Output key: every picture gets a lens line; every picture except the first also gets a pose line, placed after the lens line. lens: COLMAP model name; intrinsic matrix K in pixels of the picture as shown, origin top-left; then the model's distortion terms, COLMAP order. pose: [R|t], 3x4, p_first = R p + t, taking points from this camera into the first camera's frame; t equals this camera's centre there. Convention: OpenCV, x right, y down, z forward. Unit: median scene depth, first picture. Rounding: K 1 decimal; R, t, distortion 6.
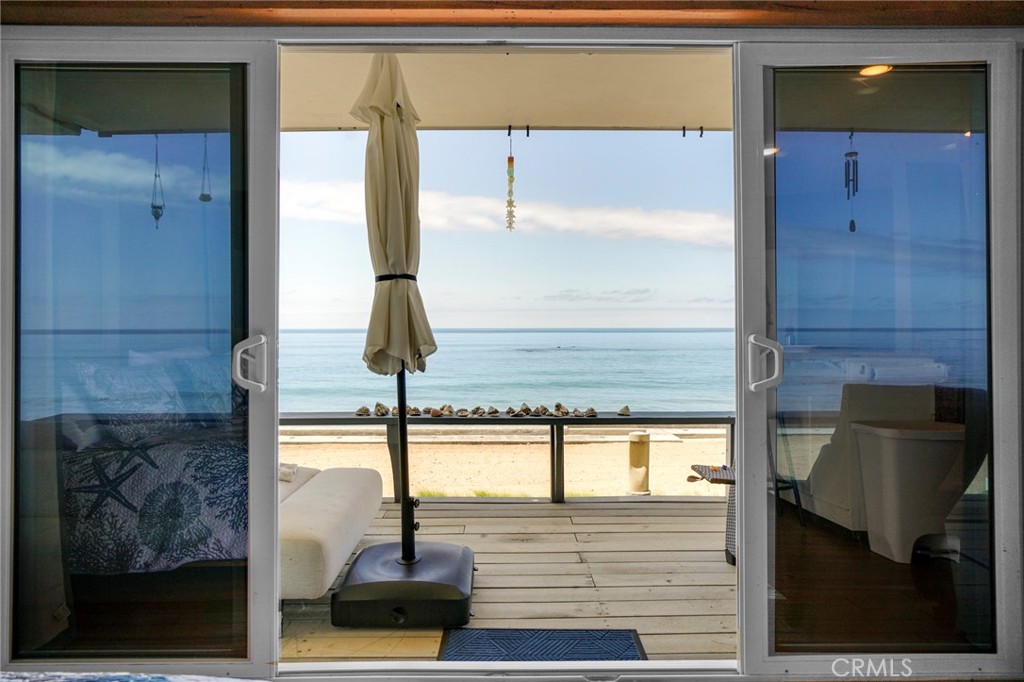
lens RADIAL K [[574.6, 0, 507.3], [0, 574.6, 330.4], [0, 0, 1]] dist [-0.021311, 0.000607]
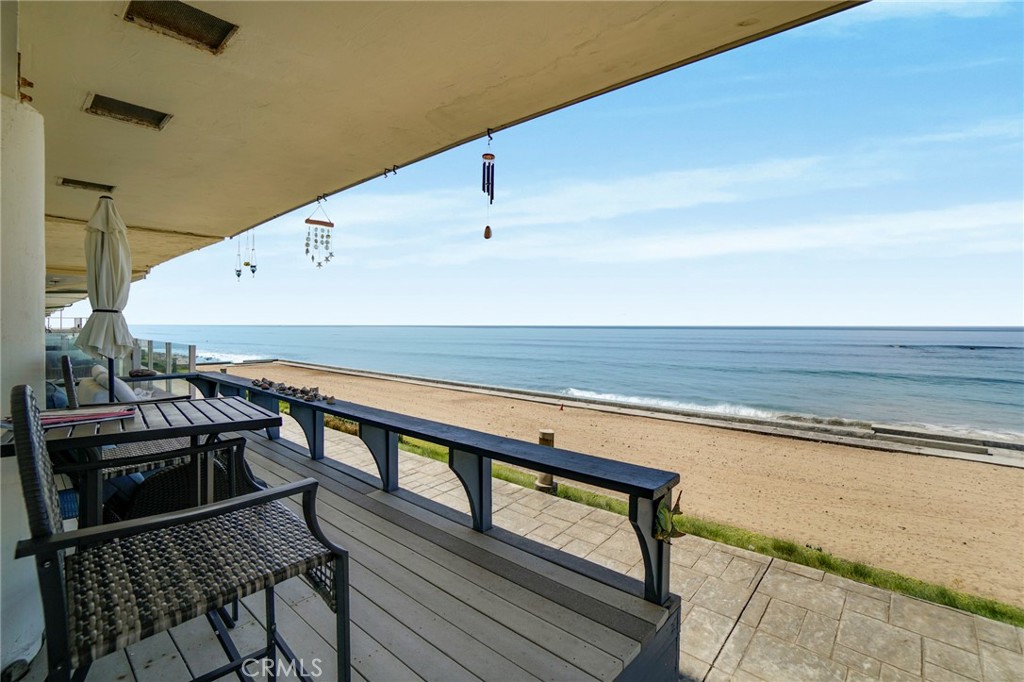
lens RADIAL K [[460.8, 0, 511.4], [0, 460.8, 332.6], [0, 0, 1]] dist [-0.057737, 0.019080]
pose [[0.745692, 0.014250, -0.666139, 1.225086], [-0.003696, 0.999844, 0.017251, -0.035695], [0.666281, -0.010402, 0.745628, 0.496541]]
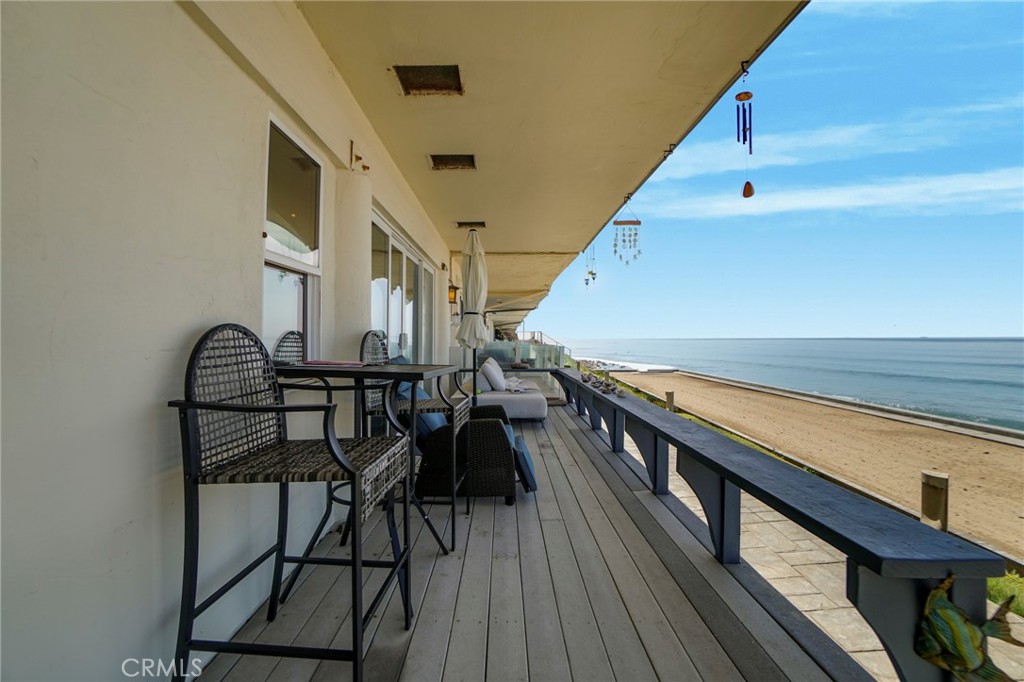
lens RADIAL K [[460.8, 0, 511.4], [0, 460.8, 332.6], [0, 0, 1]] dist [-0.057737, 0.019080]
pose [[0.004644, -0.009439, -0.999945, 1.286034], [0.000106, 0.999955, -0.009439, 0.008711], [0.999989, -0.000062, 0.004645, 0.742251]]
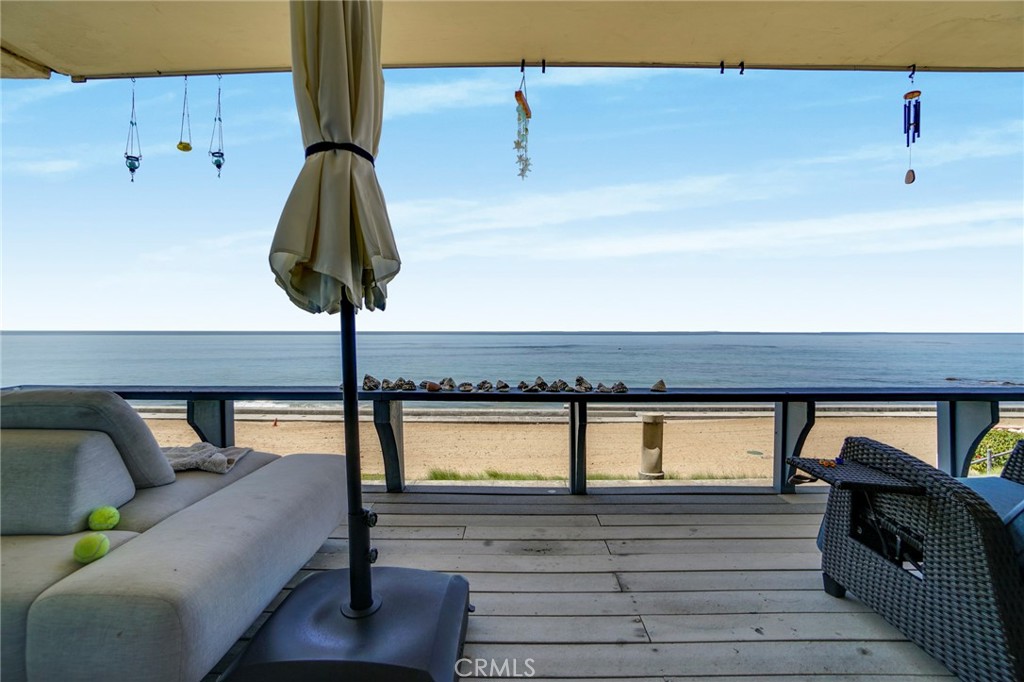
lens RADIAL K [[460.8, 0, 511.4], [0, 460.8, 332.6], [0, 0, 1]] dist [-0.057737, 0.019080]
pose [[0.999801, 0.003132, -0.019709, 0.001780], [-0.003134, 0.999995, -0.000062, 0.063286], [0.019708, 0.000123, 0.999806, 0.329963]]
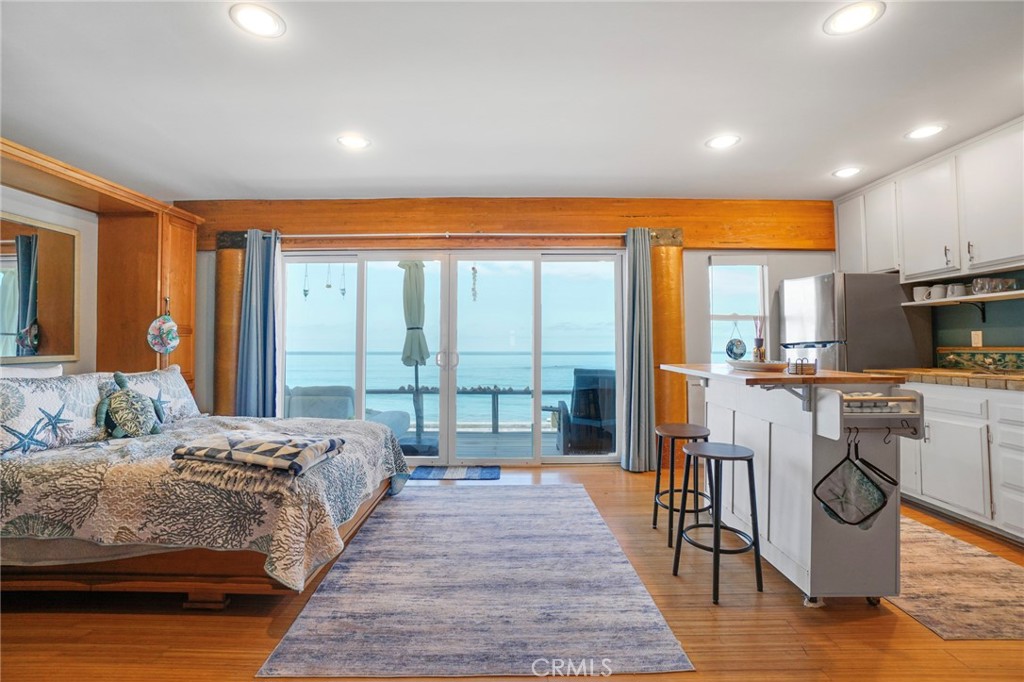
lens RADIAL K [[443.3, 0, 512.0], [0, 443.3, 341.0], [0, 0, 1]] dist [-0.048532, 0.015767]
pose [[0.999945, 0.003636, -0.009821, 0.167248], [-0.003886, 0.999665, -0.025602, 0.008270], [0.009725, 0.025639, 0.999624, -0.621928]]
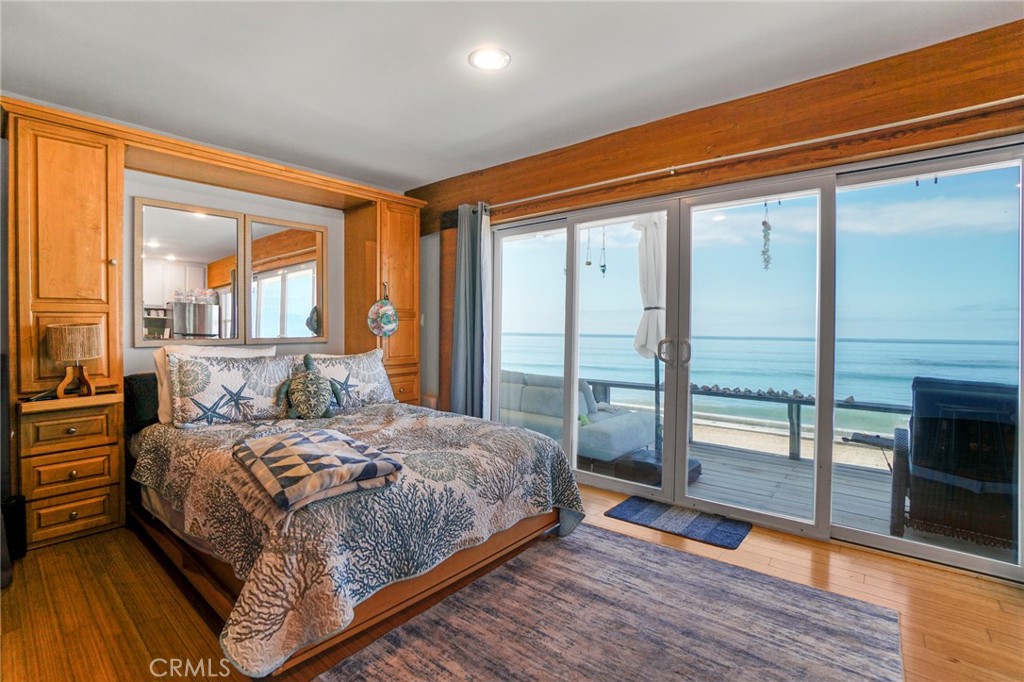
lens RADIAL K [[461.8, 0, 528.4], [0, 461.8, 335.9], [0, 0, 1]] dist [-0.035255, 0.001026]
pose [[0.768597, 0.019883, -0.639425, 0.303825], [-0.020345, 0.999771, 0.006634, -0.000748], [0.639410, 0.007910, 0.768825, -0.297544]]
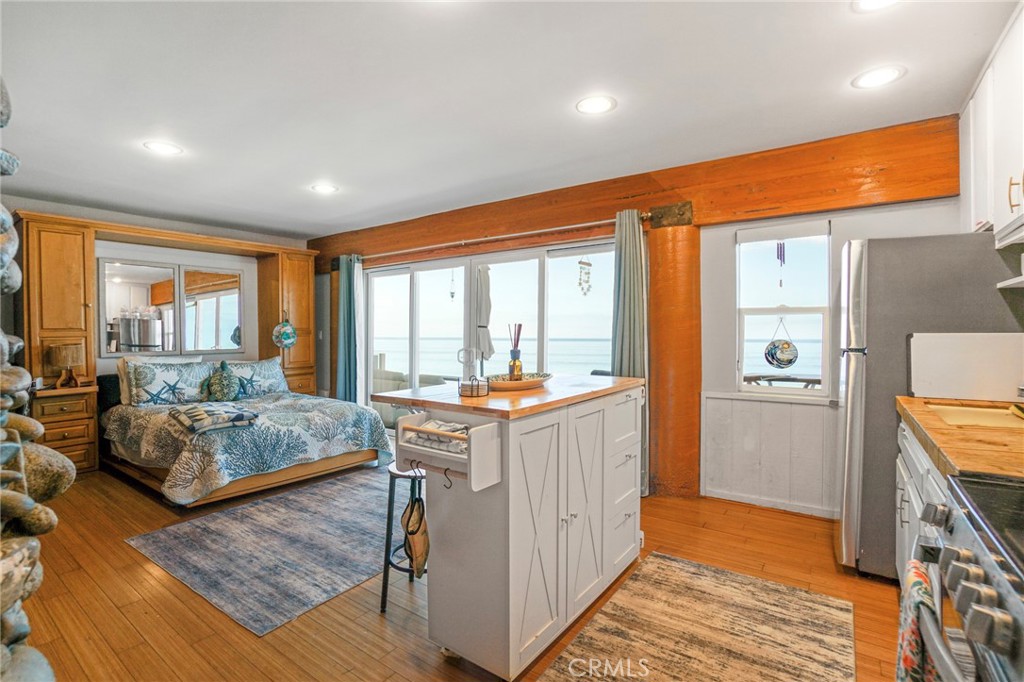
lens RADIAL K [[458.5, 0, 541.9], [0, 458.5, 344.8], [0, 0, 1]] dist [-0.025746, 0.000410]
pose [[0.829537, 0.018985, -0.558129, 0.851152], [-0.013716, 0.999813, 0.013623, -0.025259], [0.558283, -0.003646, 0.829642, -0.450078]]
